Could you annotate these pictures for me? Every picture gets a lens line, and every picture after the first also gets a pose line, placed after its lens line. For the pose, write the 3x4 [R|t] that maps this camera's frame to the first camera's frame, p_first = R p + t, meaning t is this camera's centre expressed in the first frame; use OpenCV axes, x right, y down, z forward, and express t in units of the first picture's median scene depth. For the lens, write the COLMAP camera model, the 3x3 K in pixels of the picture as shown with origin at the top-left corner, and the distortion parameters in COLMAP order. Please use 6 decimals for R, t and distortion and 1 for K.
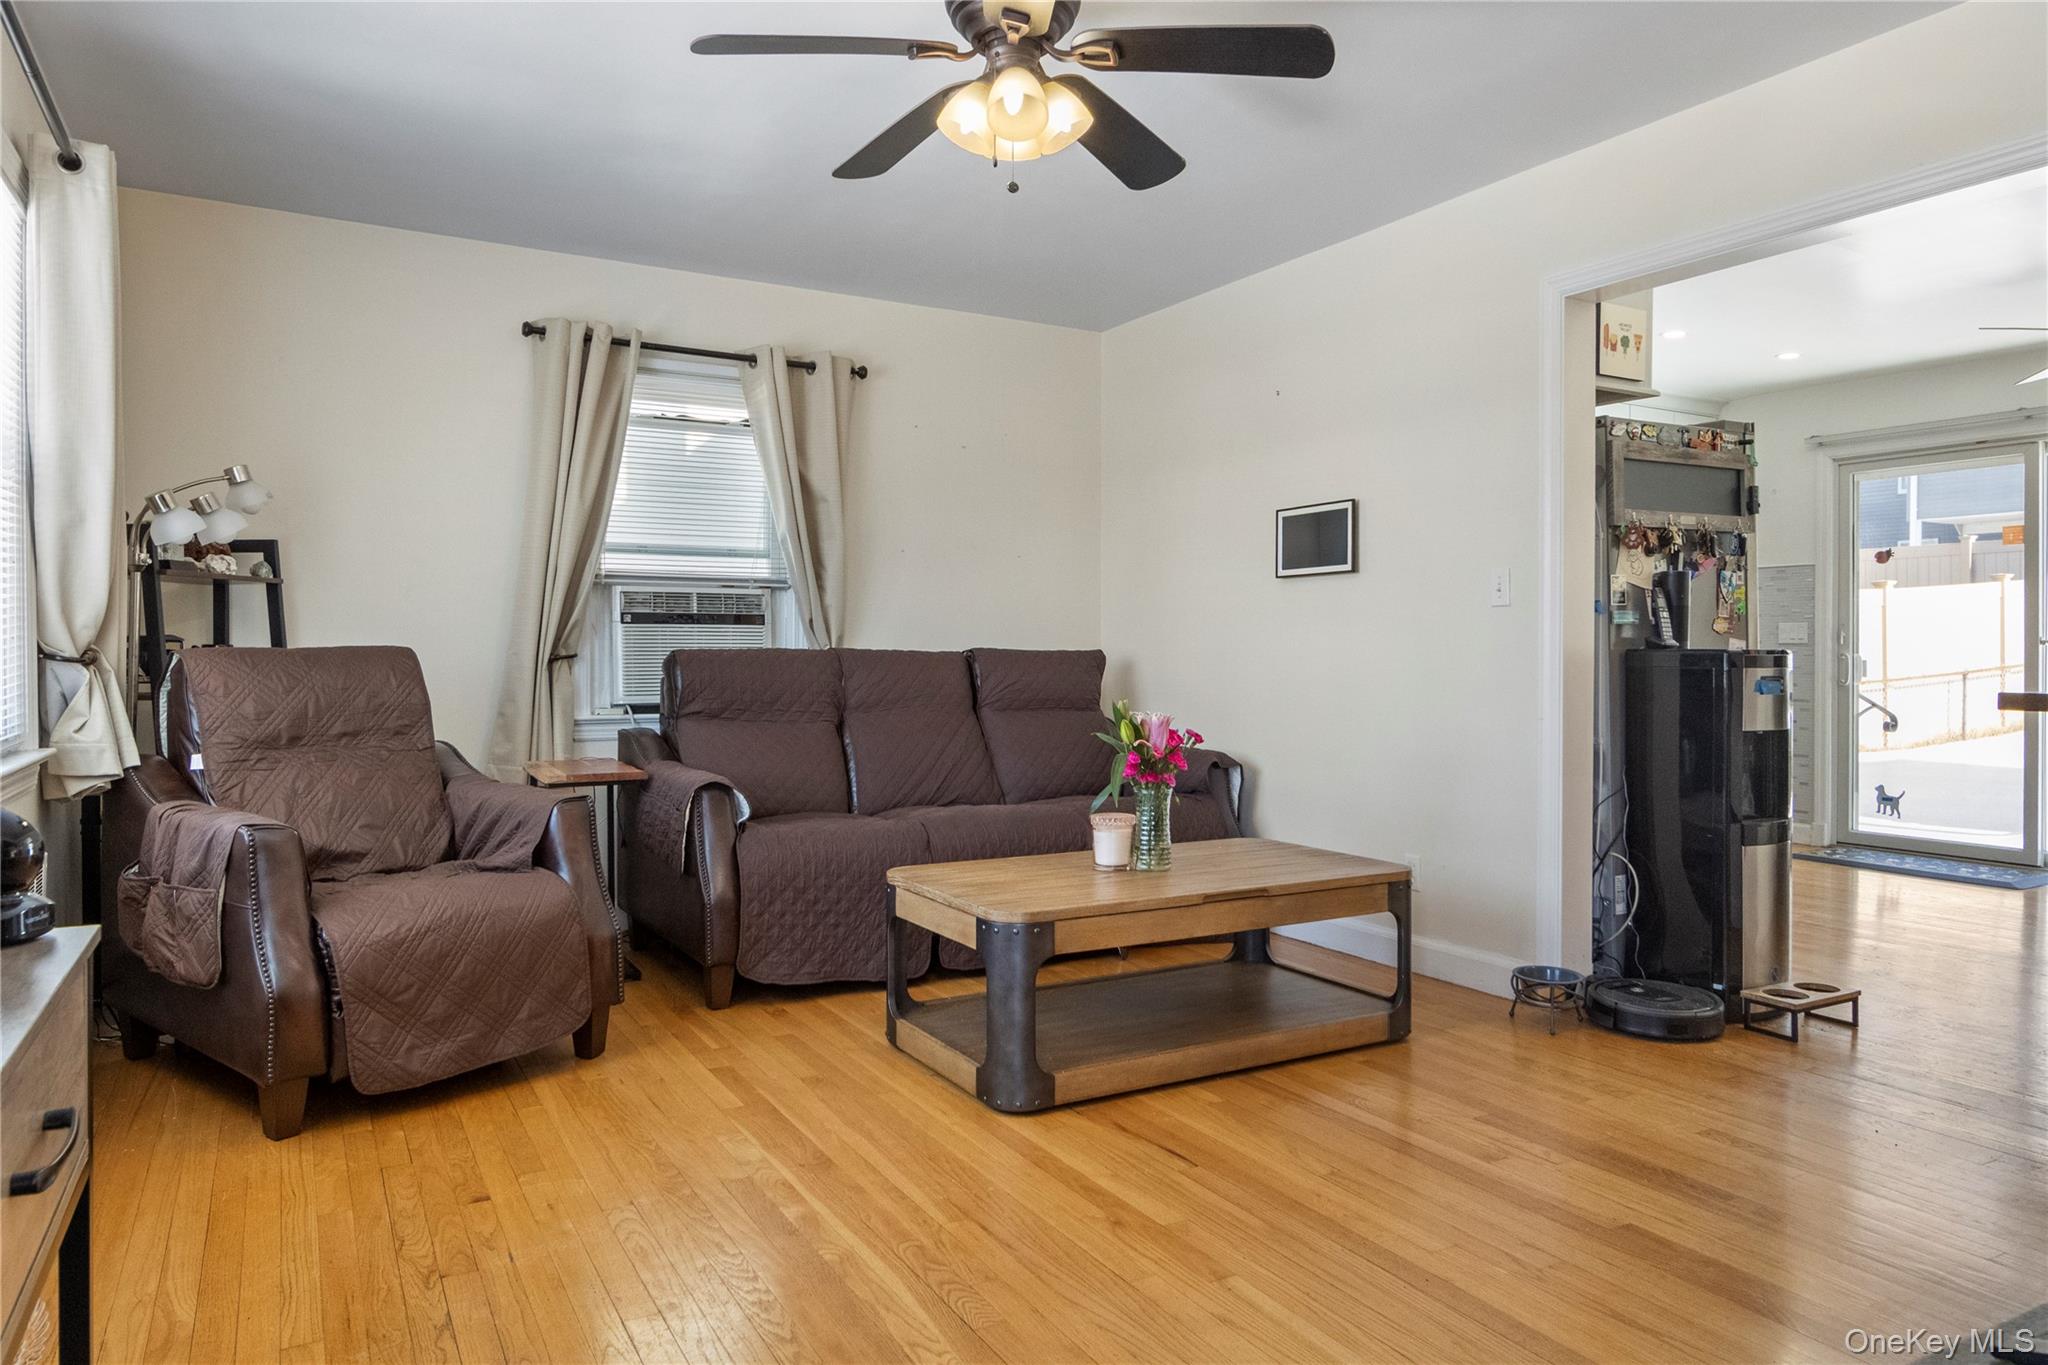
lens RADIAL K [[1325.4, 0, 1024.0], [0, 1325.4, 682.5], [0, 0, 1]] dist [-0.011868, -0.001799]
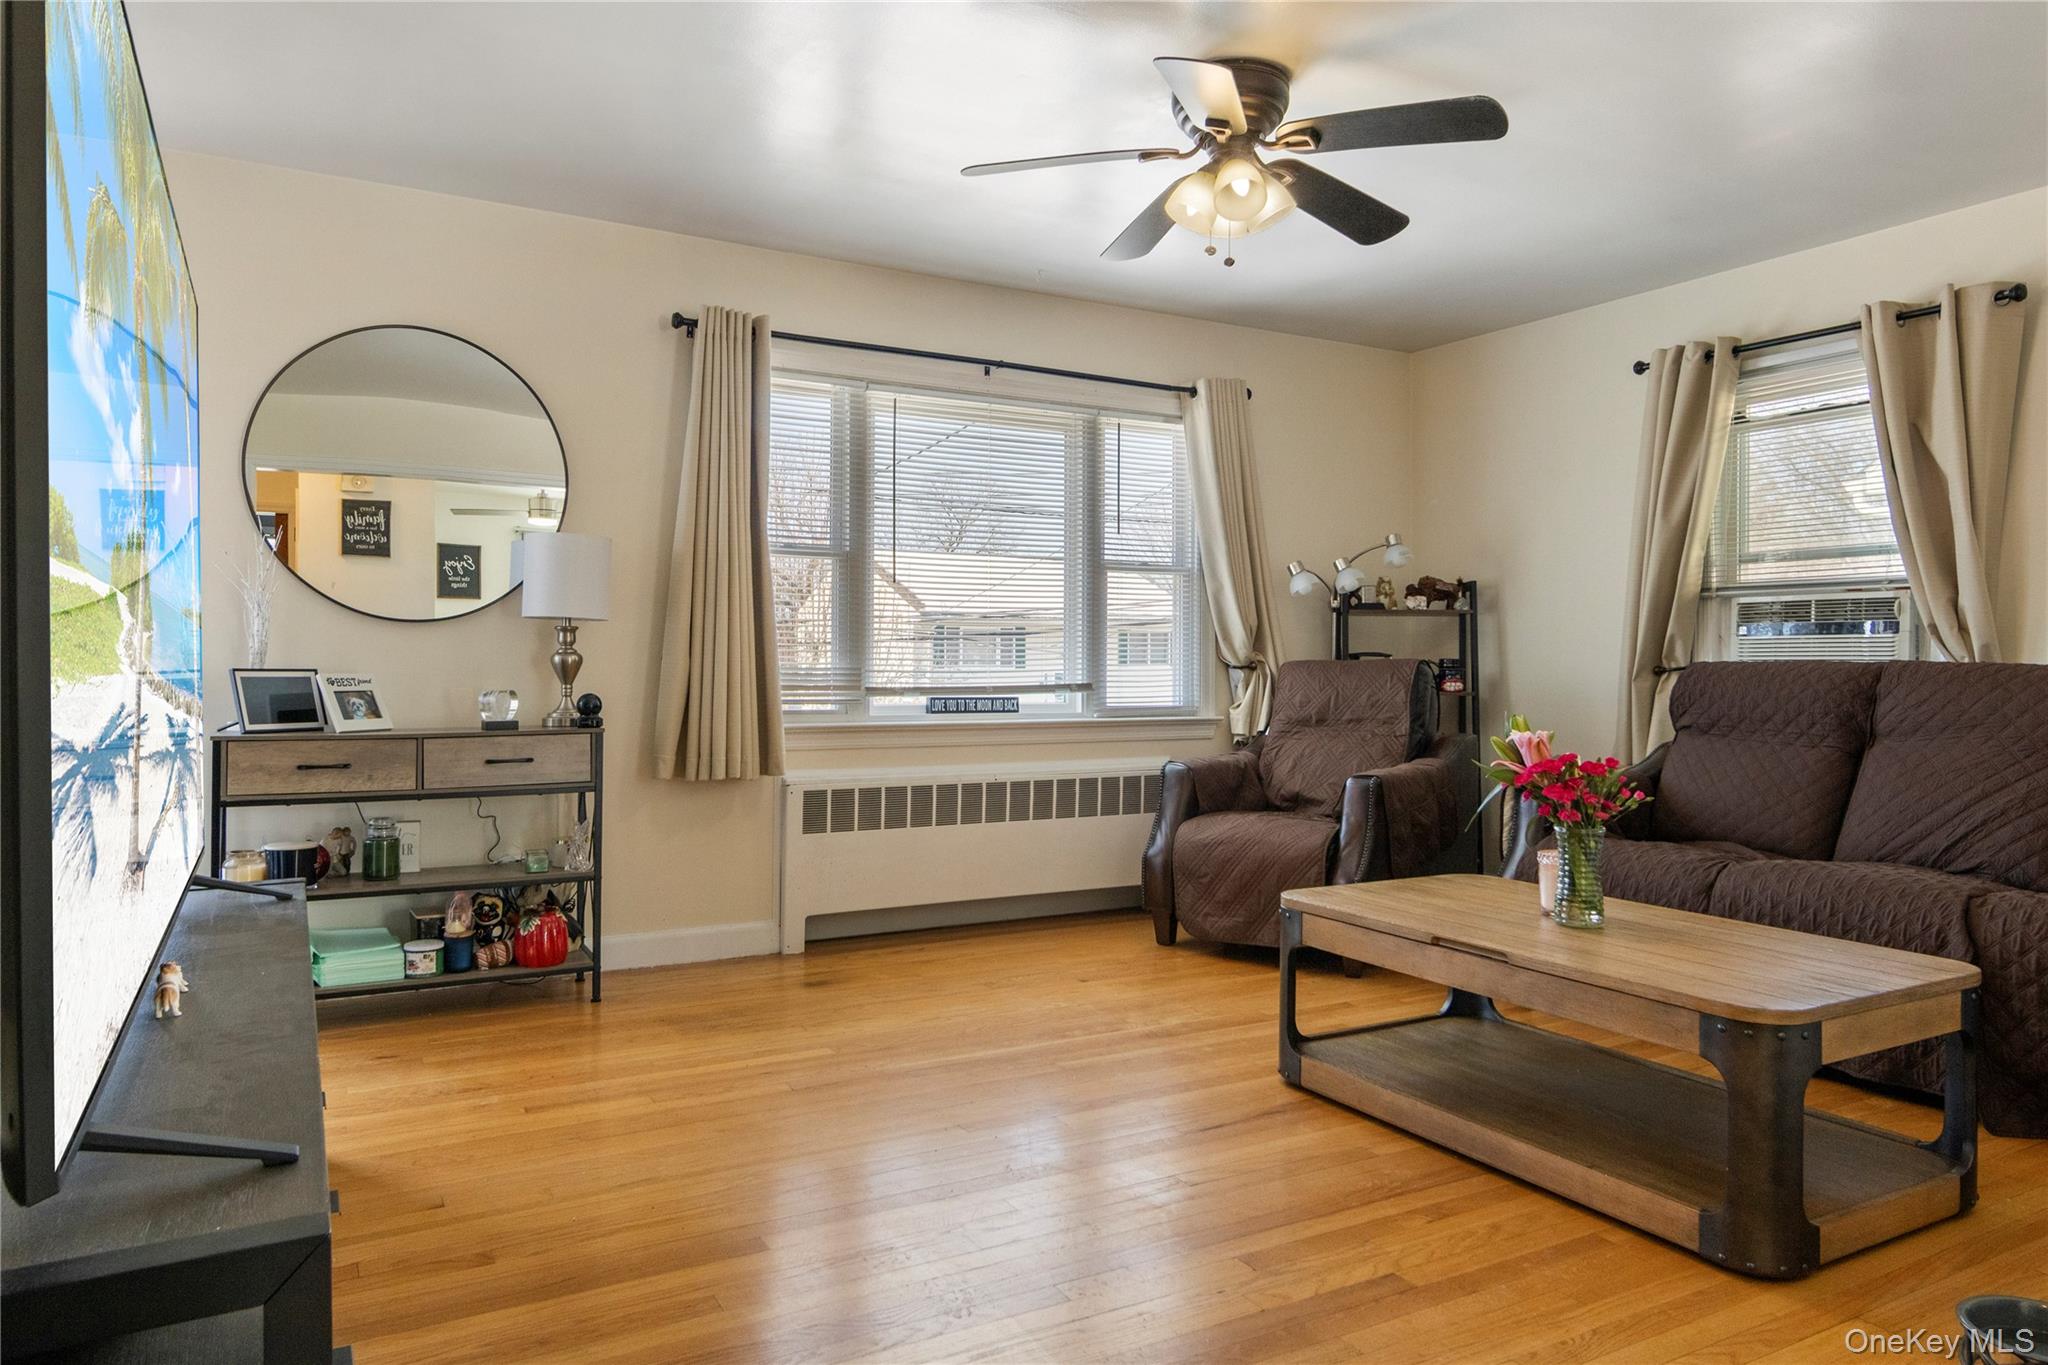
lens RADIAL K [[1325.4, 0, 1024.0], [0, 1325.4, 682.5], [0, 0, 1]] dist [-0.011868, -0.001799]
pose [[-0.003449, 0.022102, -0.999750, 0.913622], [-0.023535, 0.999477, 0.022177, -0.025161], [0.999717, 0.023606, -0.002927, 0.636608]]
